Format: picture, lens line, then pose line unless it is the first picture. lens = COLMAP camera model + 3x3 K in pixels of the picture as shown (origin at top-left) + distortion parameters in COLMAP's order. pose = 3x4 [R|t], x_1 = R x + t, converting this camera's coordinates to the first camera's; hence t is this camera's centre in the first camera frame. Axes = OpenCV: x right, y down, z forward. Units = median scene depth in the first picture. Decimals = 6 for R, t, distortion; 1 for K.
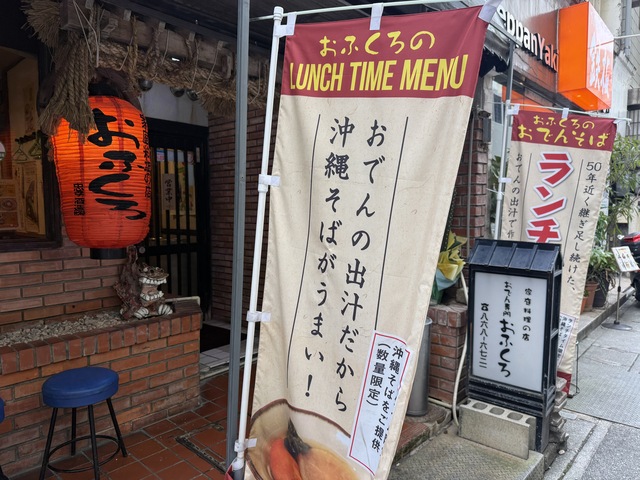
lens RADIAL K [[461.2, 0, 320.0], [0, 461.2, 240.0], [0, 0, 1]] dist [0.004383, 0.001403]
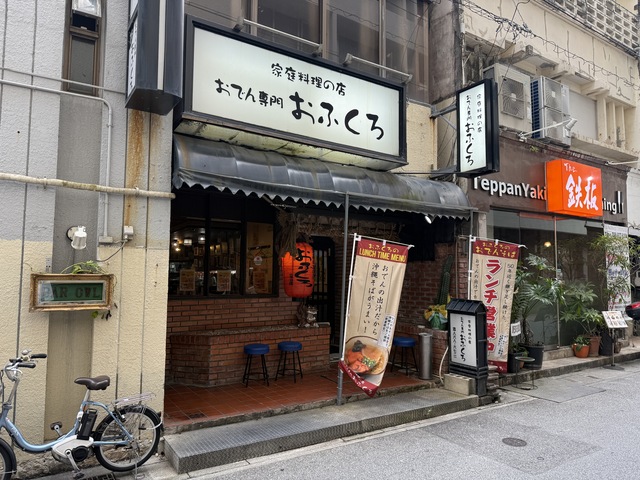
lens RADIAL K [[461.2, 0, 320.0], [0, 461.2, 240.0], [0, 0, 1]] dist [0.004383, 0.001403]
pose [[0.966200, -0.006381, -0.257714, 0.304125], [-0.030475, 0.989857, -0.138762, 0.047225], [0.255985, 0.141926, 0.956205, -1.354336]]
